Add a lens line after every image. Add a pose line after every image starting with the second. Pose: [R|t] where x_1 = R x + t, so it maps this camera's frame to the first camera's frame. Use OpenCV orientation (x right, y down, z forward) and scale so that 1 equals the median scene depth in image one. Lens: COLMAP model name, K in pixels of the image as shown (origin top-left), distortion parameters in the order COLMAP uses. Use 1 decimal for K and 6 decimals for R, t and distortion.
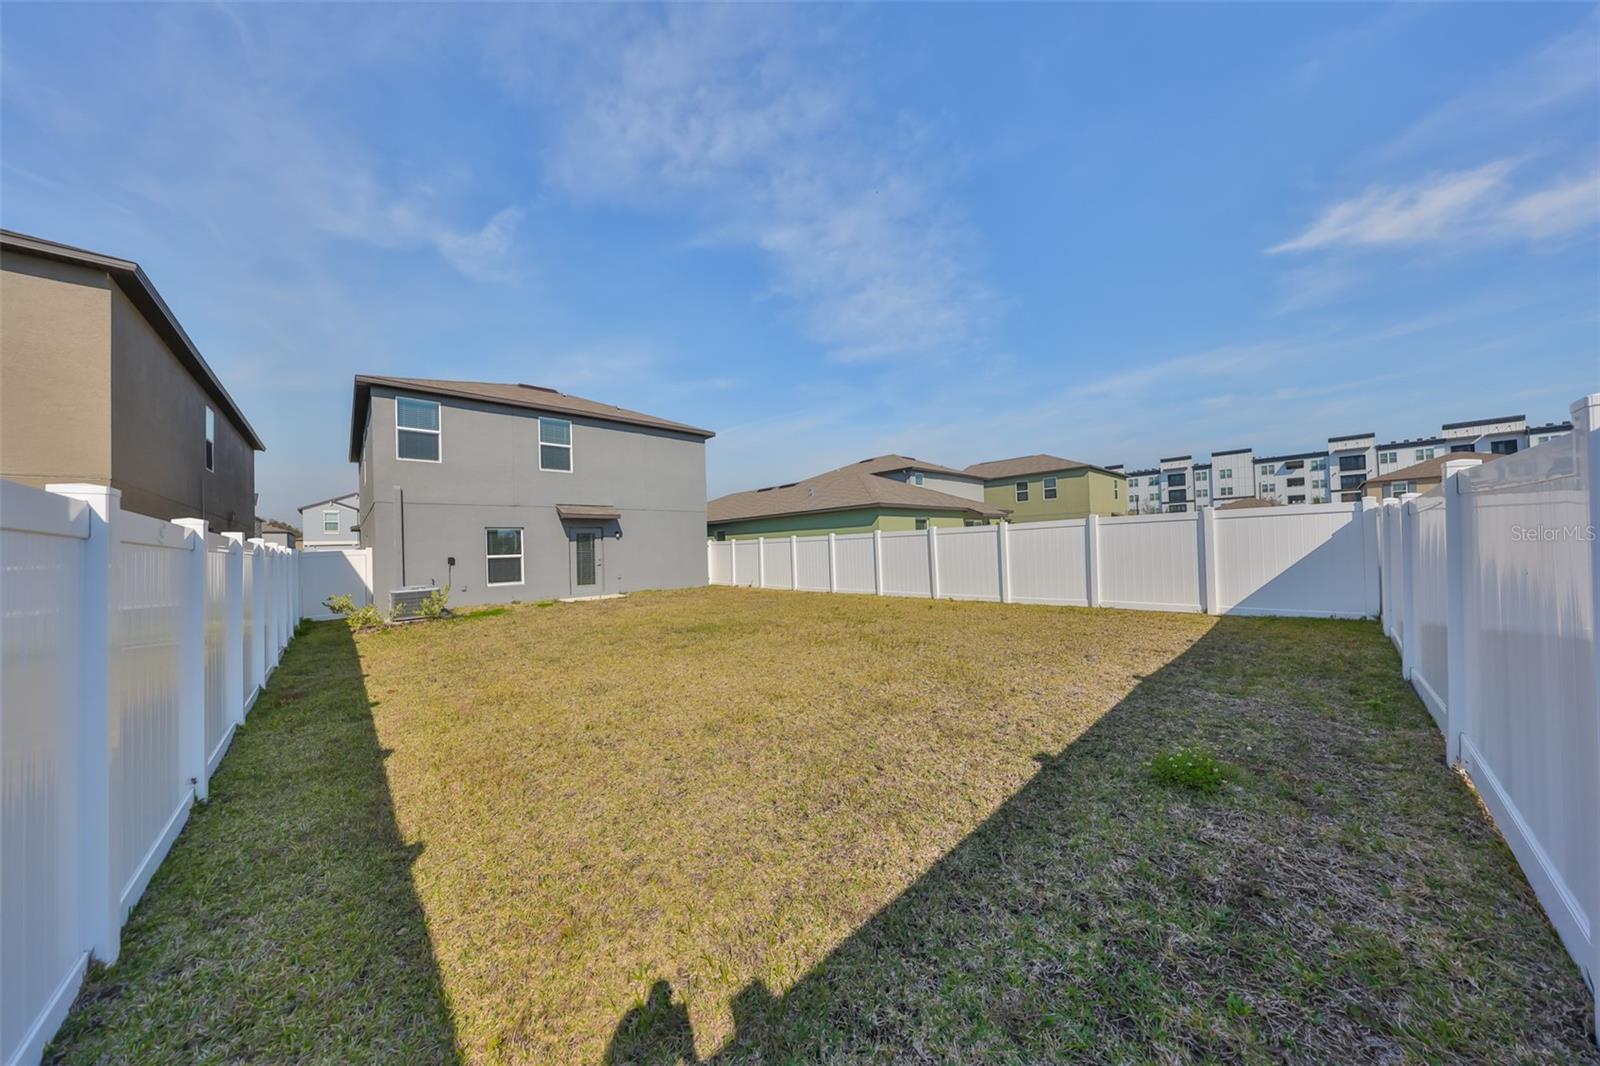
lens RADIAL K [[495.7, 0, 809.1], [0, 495.7, 539.4], [0, 0, 1]] dist [-0.000370, 0.000022]
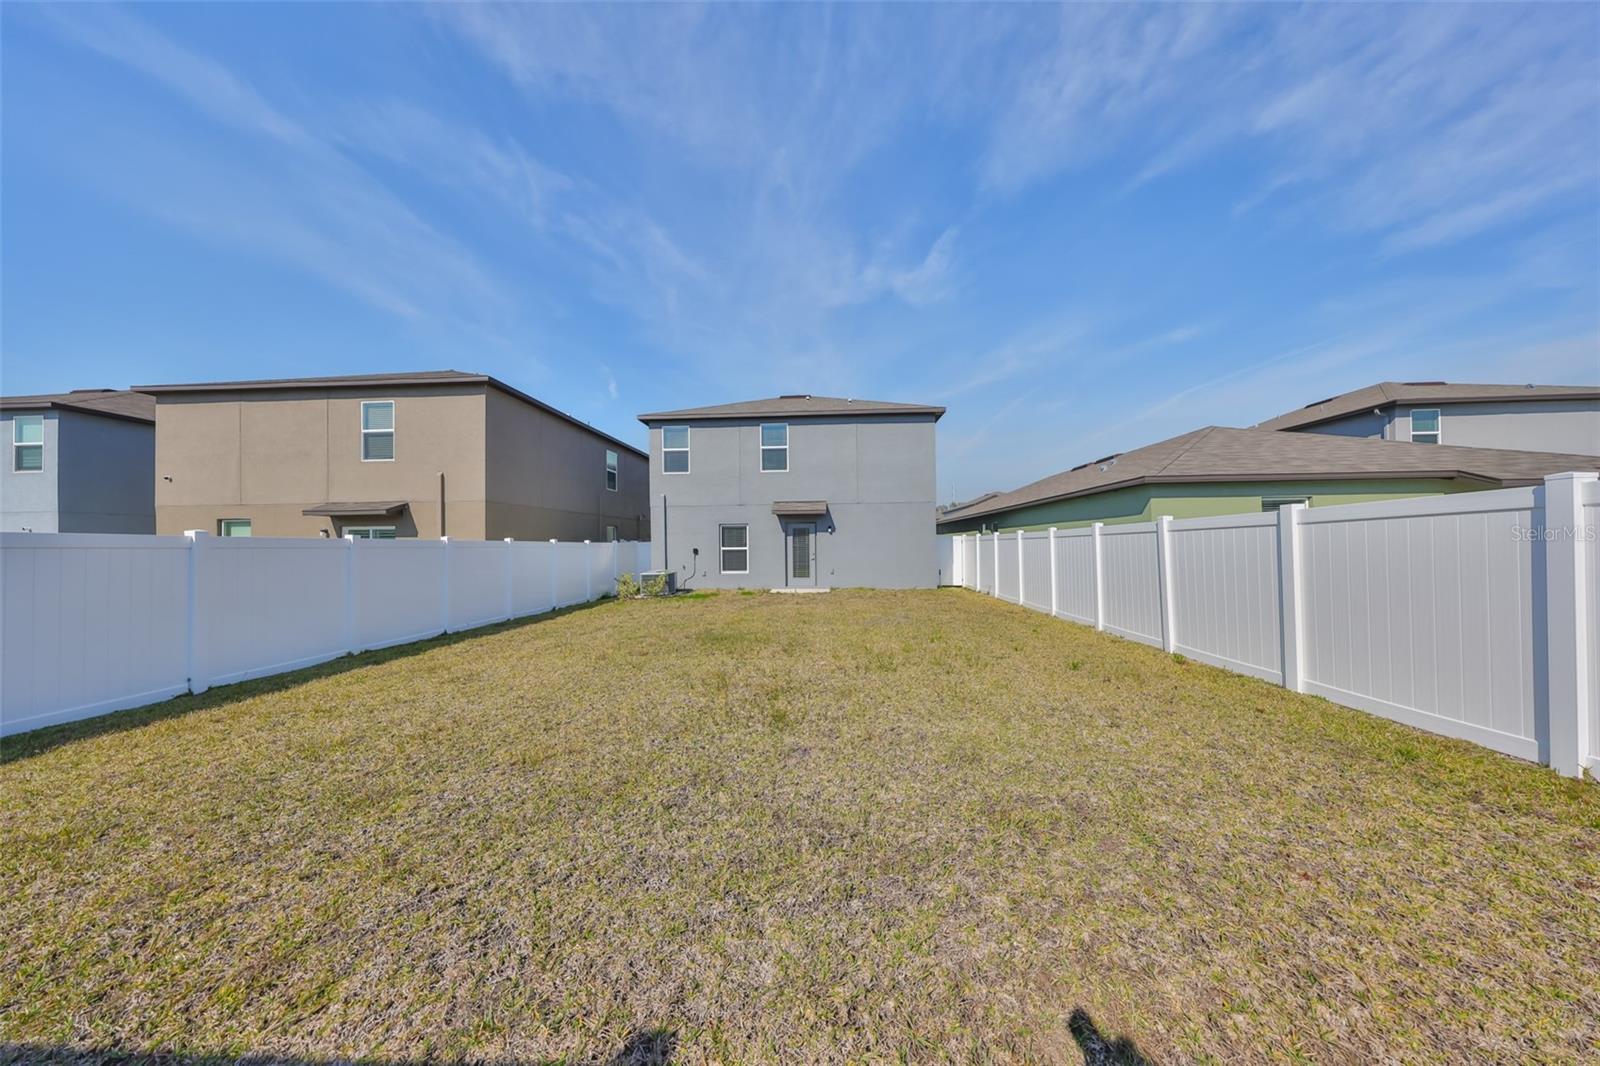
lens RADIAL K [[495.7, 0, 808.8], [0, 495.7, 541.3], [0, 0, 1]] dist [-0.000370, 0.000022]
pose [[0.680131, 0.018010, -0.732869, 0.265830], [-0.000508, 0.999710, 0.024096, -0.008060], [0.733090, -0.016015, 0.679943, 0.245982]]
